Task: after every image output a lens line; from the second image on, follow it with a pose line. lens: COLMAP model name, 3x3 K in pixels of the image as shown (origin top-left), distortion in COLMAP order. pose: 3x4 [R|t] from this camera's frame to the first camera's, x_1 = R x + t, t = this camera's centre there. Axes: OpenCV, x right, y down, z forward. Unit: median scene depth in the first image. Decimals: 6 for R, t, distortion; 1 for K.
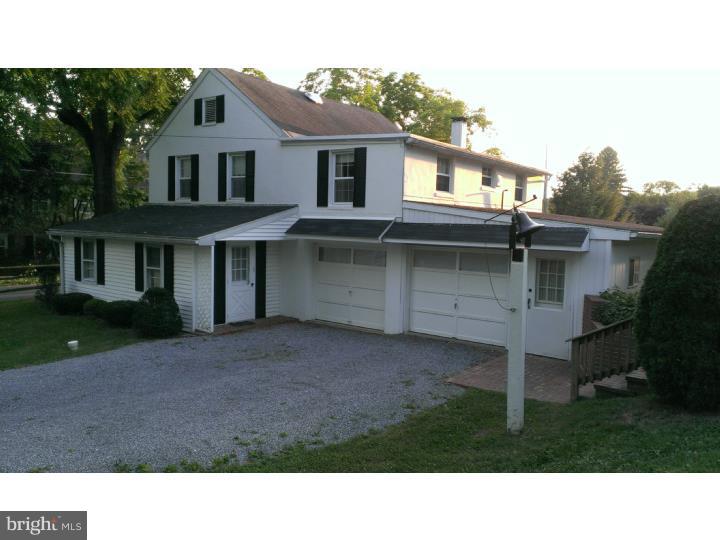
lens RADIAL K [[534.3, 0, 360.0], [0, 534.3, 270.0], [0, 0, 1]] dist [0.000743, -0.009693]
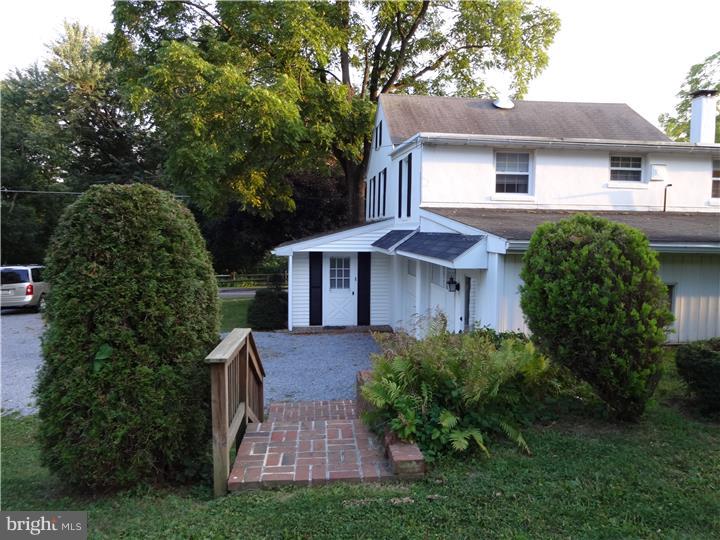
lens RADIAL K [[504.9, 0, 360.0], [0, 504.9, 270.0], [0, 0, 1]] dist [-0.042056, -0.000684]
pose [[0.727324, 0.030946, -0.685596, 0.507728], [-0.045114, 0.998978, -0.002768, -0.016461], [0.684810, 0.032943, 0.727977, 0.275824]]
